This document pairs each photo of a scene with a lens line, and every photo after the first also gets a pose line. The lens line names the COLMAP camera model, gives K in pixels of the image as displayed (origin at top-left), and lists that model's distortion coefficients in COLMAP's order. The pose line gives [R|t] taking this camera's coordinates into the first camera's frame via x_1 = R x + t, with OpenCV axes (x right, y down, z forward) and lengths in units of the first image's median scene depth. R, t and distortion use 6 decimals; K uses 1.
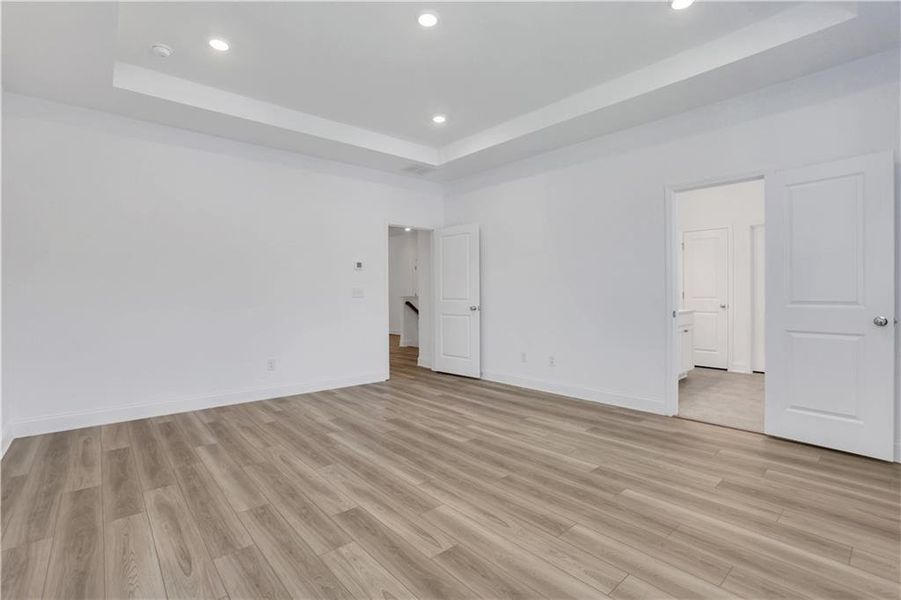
lens RADIAL K [[424.5, 0, 446.4], [0, 424.5, 299.1], [0, 0, 1]] dist [-0.077851, 0.039004]
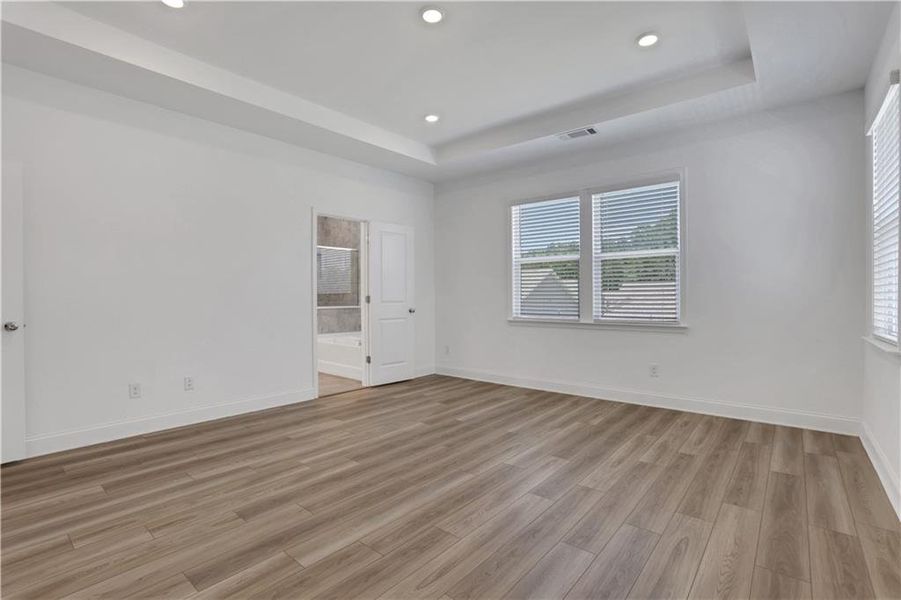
lens RADIAL K [[424.5, 0, 446.4], [0, 424.5, 299.1], [0, 0, 1]] dist [-0.077851, 0.039004]
pose [[-0.163148, 0.001582, 0.986600, -0.940967], [0.015084, 0.999886, 0.000891, -0.005738], [-0.986486, 0.015027, -0.163153, 1.045214]]
